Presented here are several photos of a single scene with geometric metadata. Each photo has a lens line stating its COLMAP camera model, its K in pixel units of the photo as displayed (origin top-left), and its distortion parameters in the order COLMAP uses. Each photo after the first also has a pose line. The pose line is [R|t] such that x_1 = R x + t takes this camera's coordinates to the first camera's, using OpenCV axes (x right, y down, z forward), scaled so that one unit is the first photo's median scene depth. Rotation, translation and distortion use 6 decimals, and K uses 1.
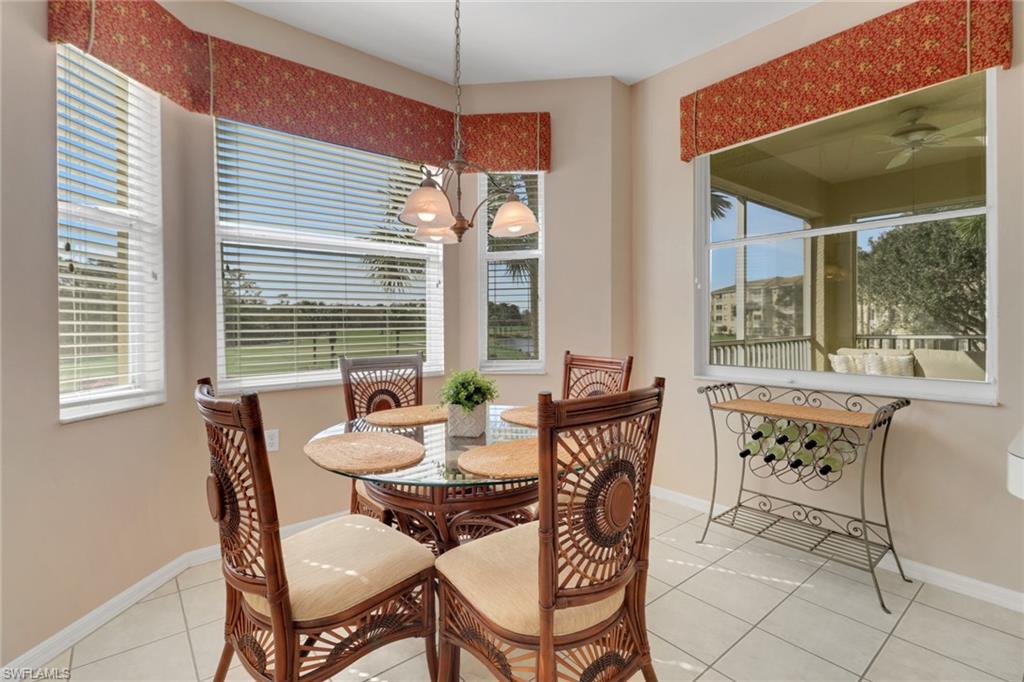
lens RADIAL K [[473.0, 0, 491.8], [0, 473.0, 326.2], [0, 0, 1]] dist [0.002157, -0.005095]
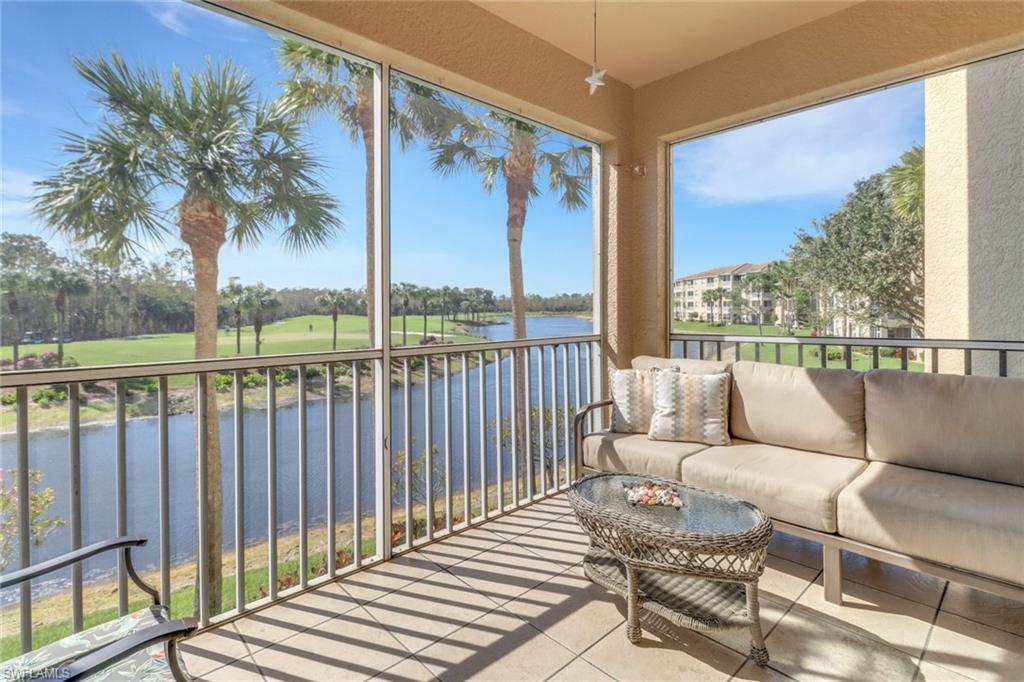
lens RADIAL K [[487.3, 0, 501.0], [0, 487.3, 311.9], [0, 0, 1]] dist [0.019208, -0.014887]
pose [[0.996996, 0.001640, 0.077435, 0.128815], [-0.001615, 0.999999, -0.000387, -0.002500], [-0.077436, 0.000261, 0.996997, 0.097683]]
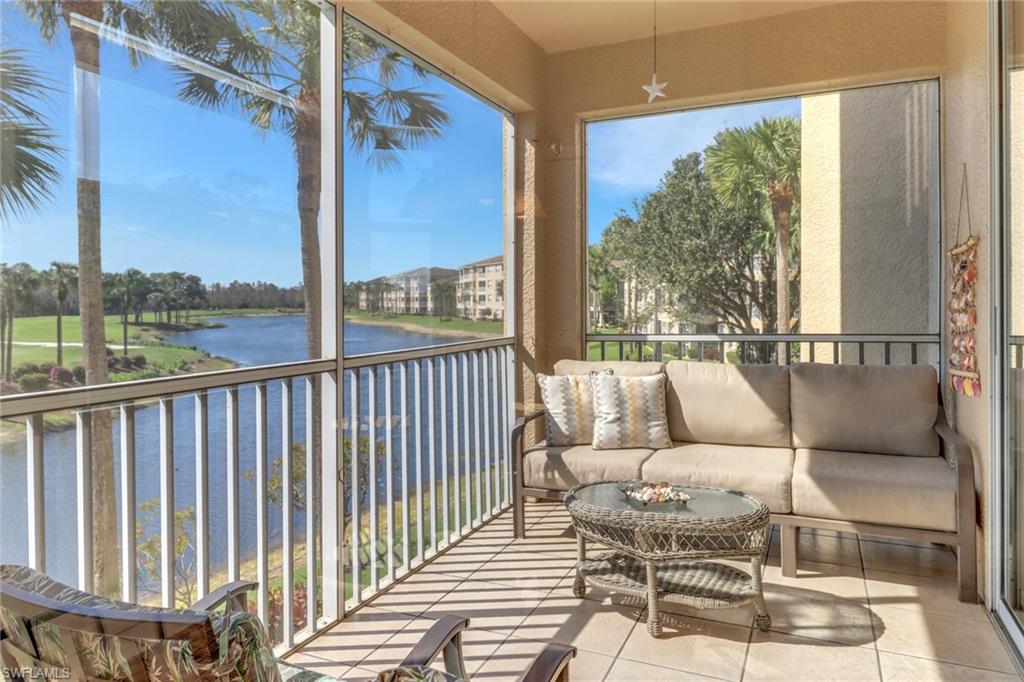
lens RADIAL K [[683.0, 0, 489.2], [0, 683.0, 307.4], [0, 0, 1]] dist [0.005821, -0.000753]
pose [[0.896868, -0.002329, 0.442293, 0.081478], [0.003457, 0.999992, -0.001746, -0.003097], [-0.442285, 0.003095, 0.896869, 0.086159]]
